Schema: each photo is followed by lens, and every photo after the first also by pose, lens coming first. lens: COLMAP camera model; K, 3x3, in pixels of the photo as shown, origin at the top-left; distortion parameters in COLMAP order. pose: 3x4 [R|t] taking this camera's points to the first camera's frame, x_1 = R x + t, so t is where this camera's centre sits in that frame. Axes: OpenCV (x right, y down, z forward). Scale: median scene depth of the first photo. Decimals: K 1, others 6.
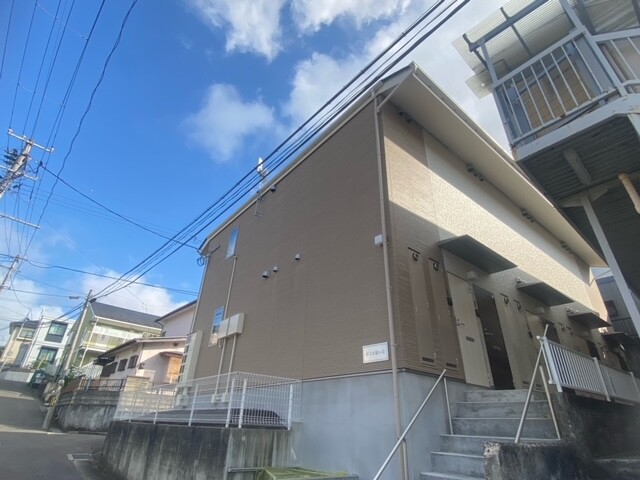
lens RADIAL K [[341.3, 0, 320.0], [0, 341.3, 240.0], [0, 0, 1]] dist [-0.005421, -0.002081]
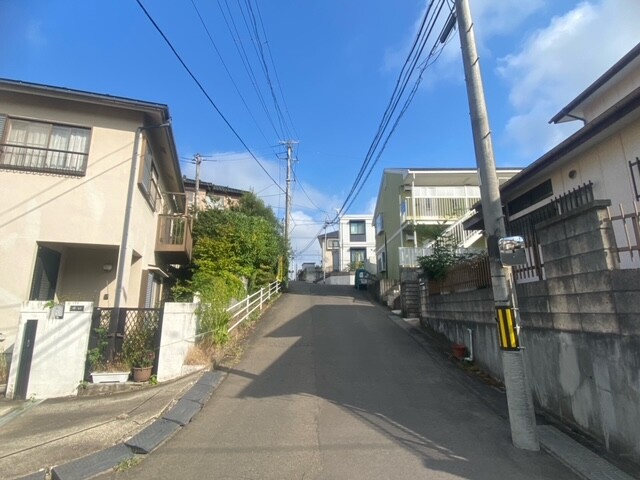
lens RADIAL K [[341.3, 0, 320.0], [0, 341.3, 240.0], [0, 0, 1]] dist [-0.005421, -0.002081]
pose [[0.728155, -0.172554, -0.663337, -0.367526], [0.353845, 0.923489, 0.148193, 0.175852], [0.587013, -0.342626, 0.733501, 0.399135]]
